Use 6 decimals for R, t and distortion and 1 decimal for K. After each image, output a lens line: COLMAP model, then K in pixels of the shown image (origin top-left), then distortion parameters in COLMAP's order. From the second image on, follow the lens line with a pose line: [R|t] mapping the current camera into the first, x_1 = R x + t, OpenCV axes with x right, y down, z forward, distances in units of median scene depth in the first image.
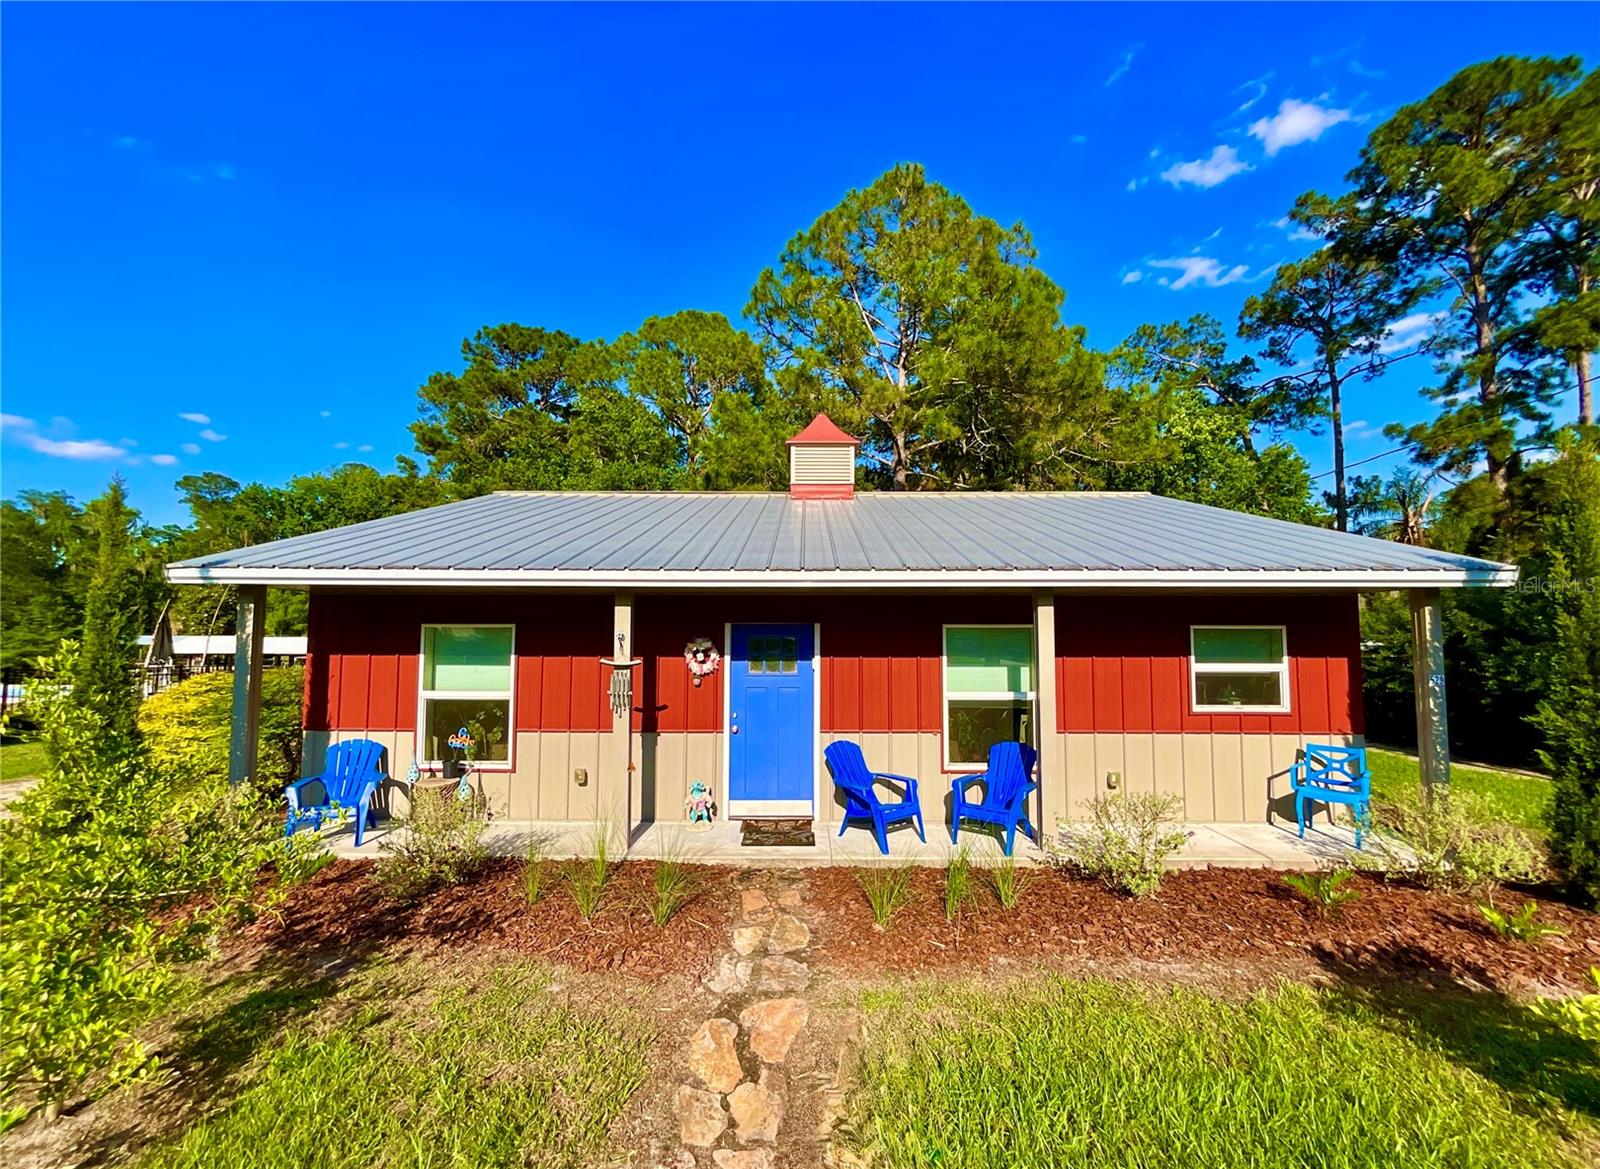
lens RADIAL K [[644.2, 0, 798.3], [0, 644.2, 601.9], [0, 0, 1]] dist [-0.000445, -0.000391]
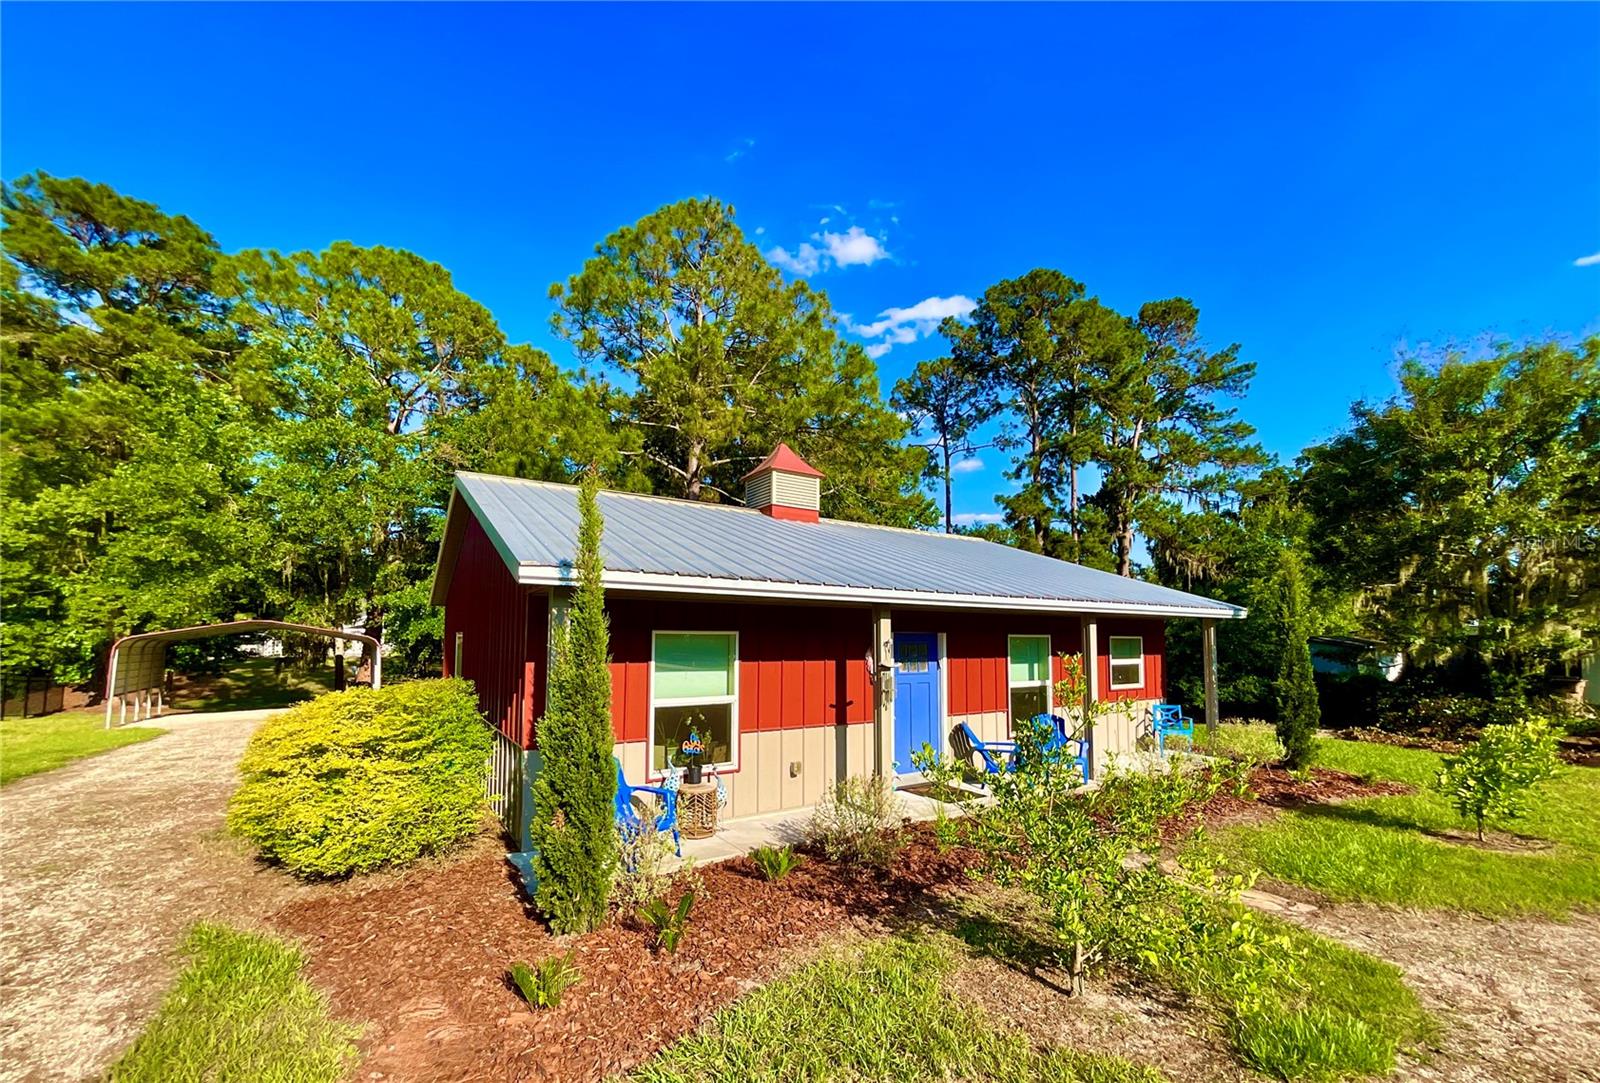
lens RADIAL K [[642.8, 0, 800.0], [0, 642.8, 602.5], [0, 0, 1]] dist [-0.001933, -0.000210]
pose [[0.839863, 0.033278, 0.541777, -0.928855], [-0.032863, 0.999405, -0.010442, -0.005905], [-0.541802, -0.009034, 0.840458, 0.059718]]
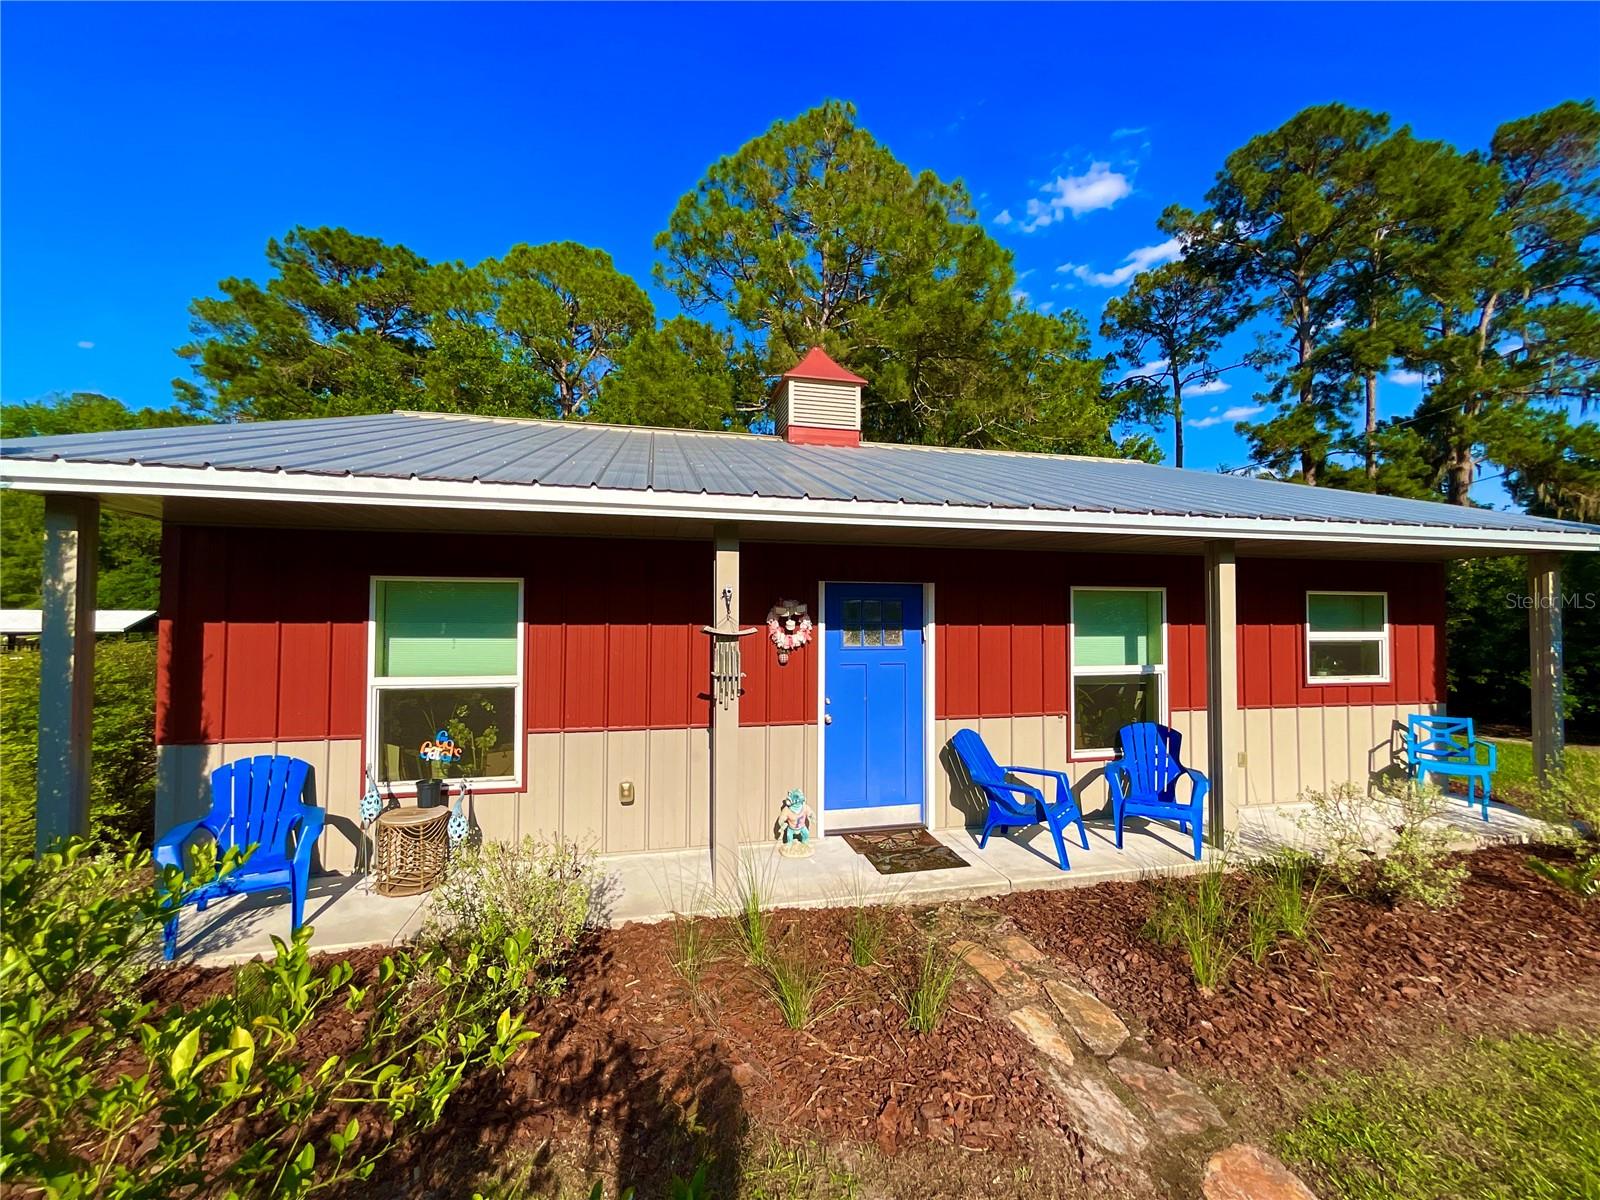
lens RADIAL K [[646.9, 0, 798.7], [0, 646.9, 600.9], [0, 0, 1]] dist [0.003470, -0.000645]
pose [[0.973872, 0.007395, 0.226979, -0.310838], [-0.015065, 0.999372, 0.032078, 0.032333], [-0.226599, -0.034660, 0.973371, 0.259459]]
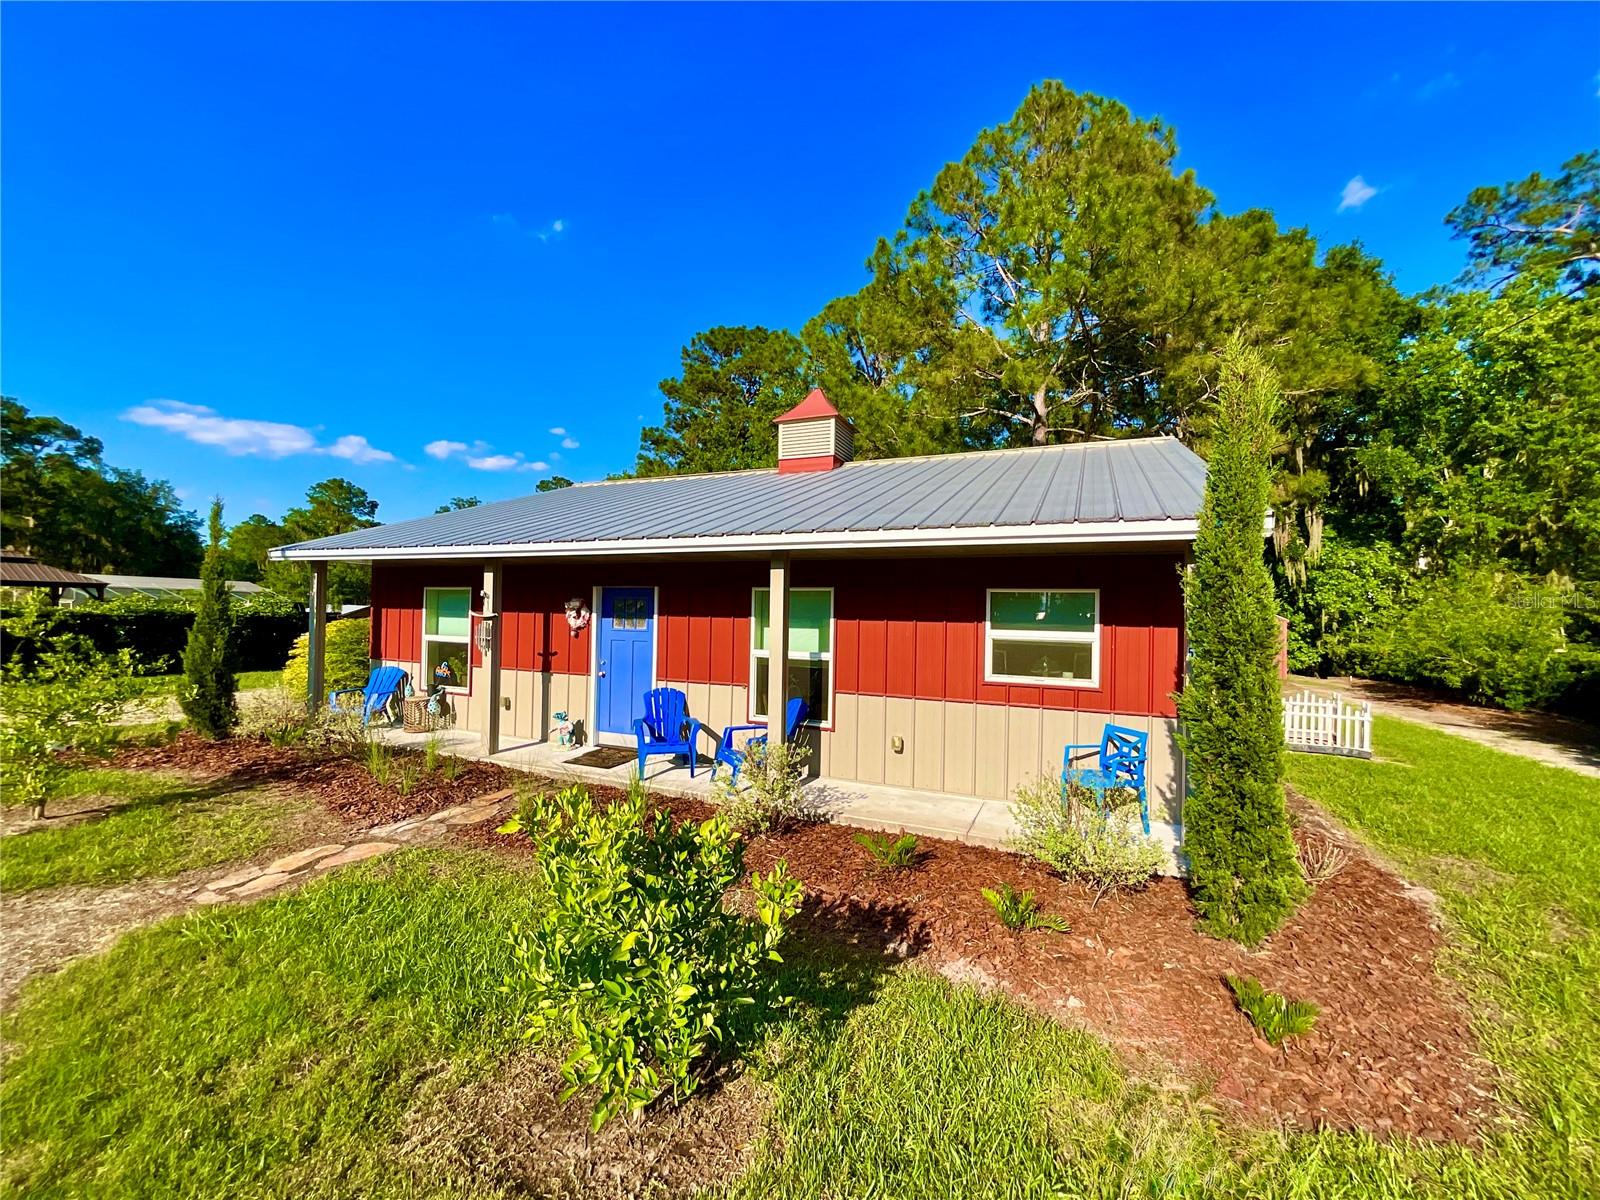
lens RADIAL K [[644.2, 0, 800.0], [0, 644.2, 600.0], [0, 0, 1]] dist [0.001486, -0.000438]
pose [[0.918356, 0.008295, -0.395667, 0.727332], [0.007357, 0.999250, 0.038025, 0.014924], [0.395686, -0.037831, 0.917606, 0.036030]]
